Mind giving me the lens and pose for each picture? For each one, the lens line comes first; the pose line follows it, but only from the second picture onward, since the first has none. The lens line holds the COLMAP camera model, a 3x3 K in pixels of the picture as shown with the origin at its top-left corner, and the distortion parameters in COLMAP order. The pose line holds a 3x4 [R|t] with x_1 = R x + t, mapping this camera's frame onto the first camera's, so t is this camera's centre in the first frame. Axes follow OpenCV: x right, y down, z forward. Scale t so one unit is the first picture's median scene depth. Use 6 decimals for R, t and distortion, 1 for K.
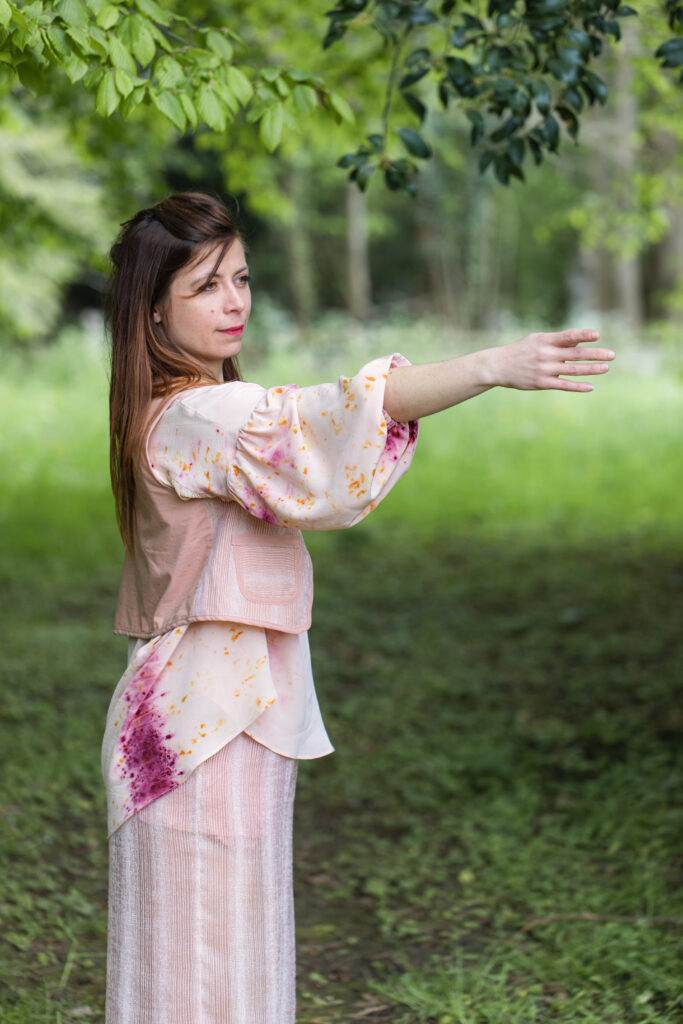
lens RADIAL K [[3382.3, 0, 338.4], [0, 3382.3, 517.1], [0, 0, 1]] dist [-0.449480, 0.000000]
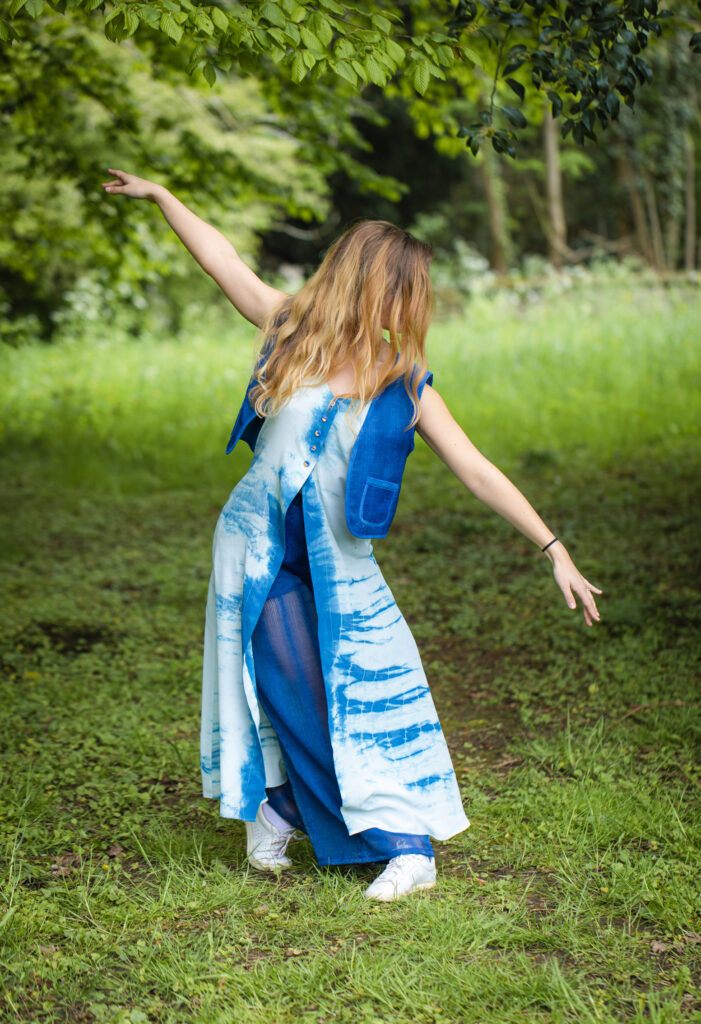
lens RADIAL K [[3845.5, 0, 352.5], [0, 3845.5, 506.9], [0, 0, 1]] dist [-0.728091, 0.000000]
pose [[0.997921, -0.027356, -0.058363, 0.034012], [0.027518, 0.999619, 0.001980, 0.034614], [0.058286, -0.003581, 0.998293, -0.440750]]
